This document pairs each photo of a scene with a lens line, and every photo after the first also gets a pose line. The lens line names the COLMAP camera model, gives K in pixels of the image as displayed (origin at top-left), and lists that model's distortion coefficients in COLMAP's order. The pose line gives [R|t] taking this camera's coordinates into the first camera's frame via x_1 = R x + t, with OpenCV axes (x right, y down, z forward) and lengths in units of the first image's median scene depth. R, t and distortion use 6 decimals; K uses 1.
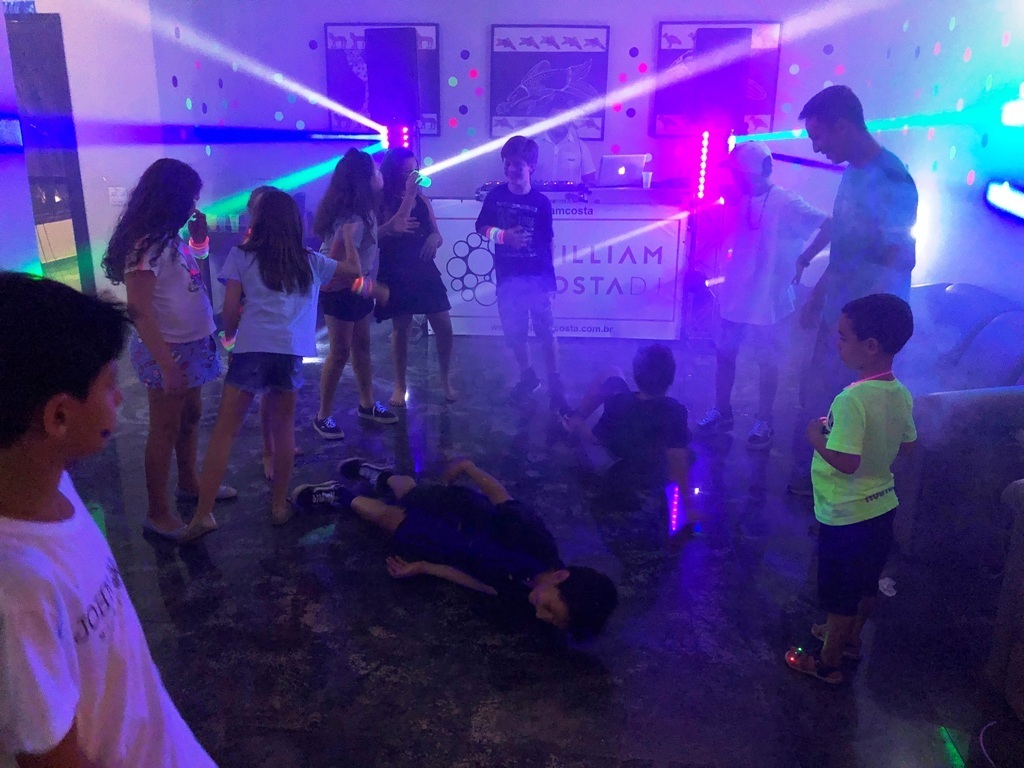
lens RADIAL K [[807.1, 0, 507.4], [0, 807.1, 381.1], [0, 0, 1]] dist [-0.001337, -0.001861]
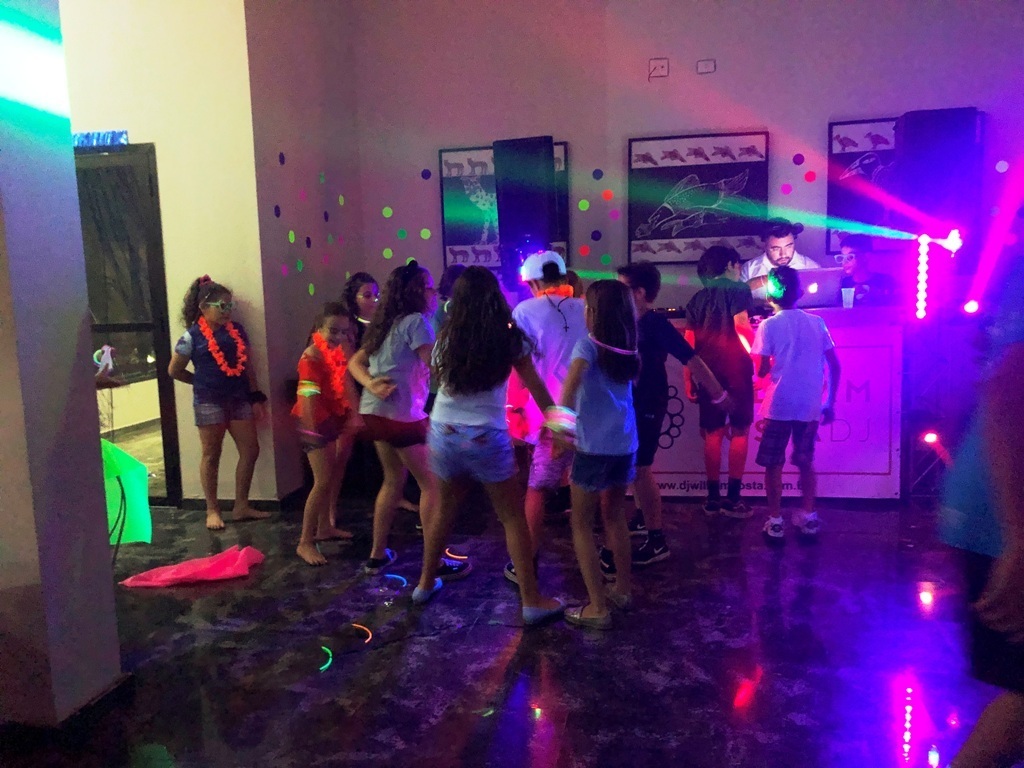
lens RADIAL K [[840.6, 0, 516.6], [0, 840.6, 401.0], [0, 0, 1]] dist [-0.002157, -0.001580]
pose [[0.995110, -0.029813, -0.094169, -0.063899], [0.014159, 0.986571, -0.162716, -0.015671], [0.097755, 0.160587, 0.982169, 0.140702]]
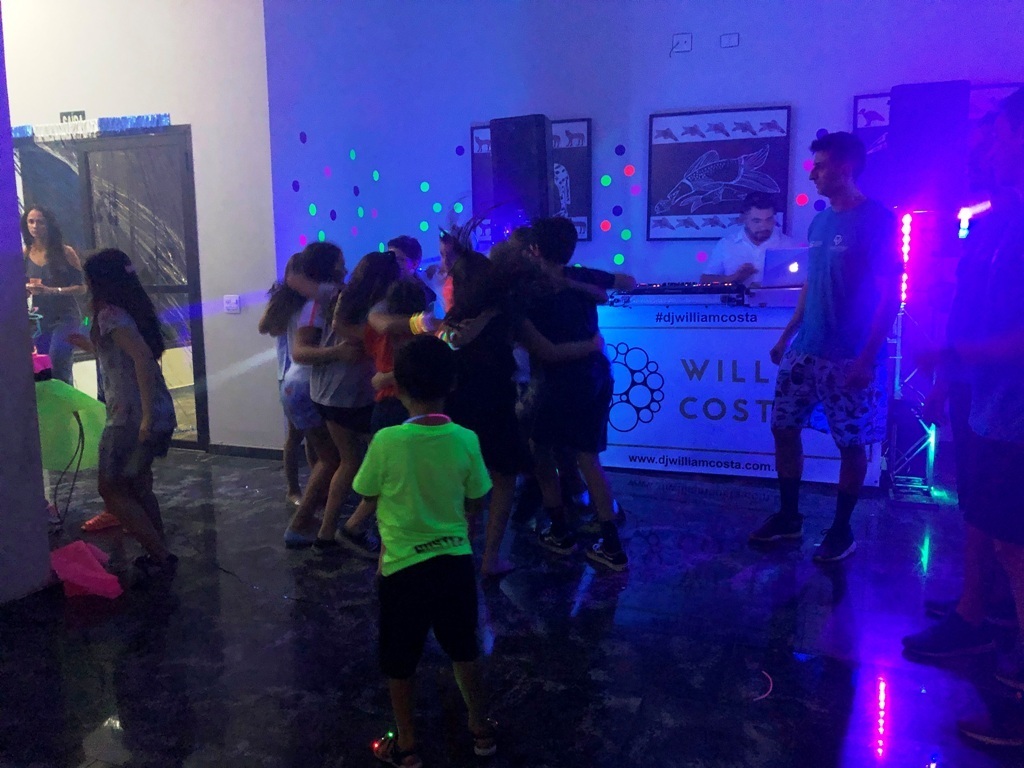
lens RADIAL K [[838.5, 0, 490.8], [0, 838.5, 384.0], [0, 0, 1]] dist [0.007103, -0.015111]
pose [[0.962252, 0.018275, -0.271547, 0.068062], [-0.059356, 0.987817, -0.143853, -0.010658], [0.265610, 0.154540, 0.951614, 0.130476]]
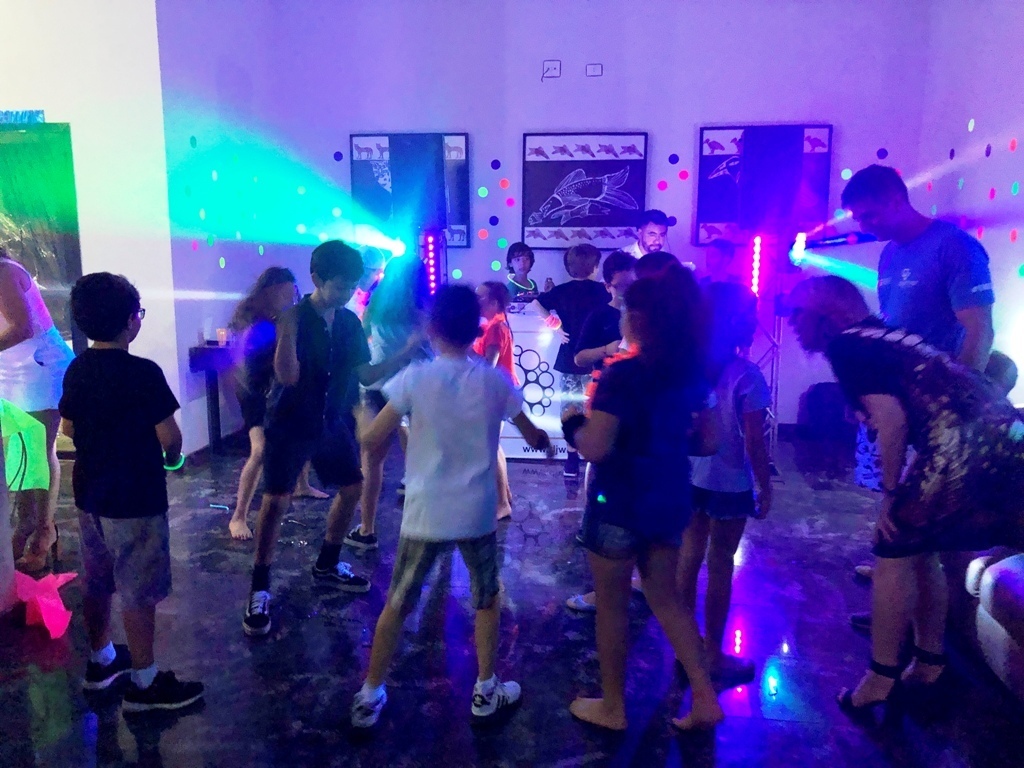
lens RADIAL K [[822.5, 0, 519.1], [0, 822.5, 390.5], [0, 0, 1]] dist [0.068738, -0.123008]
pose [[0.999627, -0.003977, -0.027035, 0.000608], [0.000350, 0.991136, -0.132851, -0.009666], [0.027324, 0.132792, 0.990767, 0.069129]]
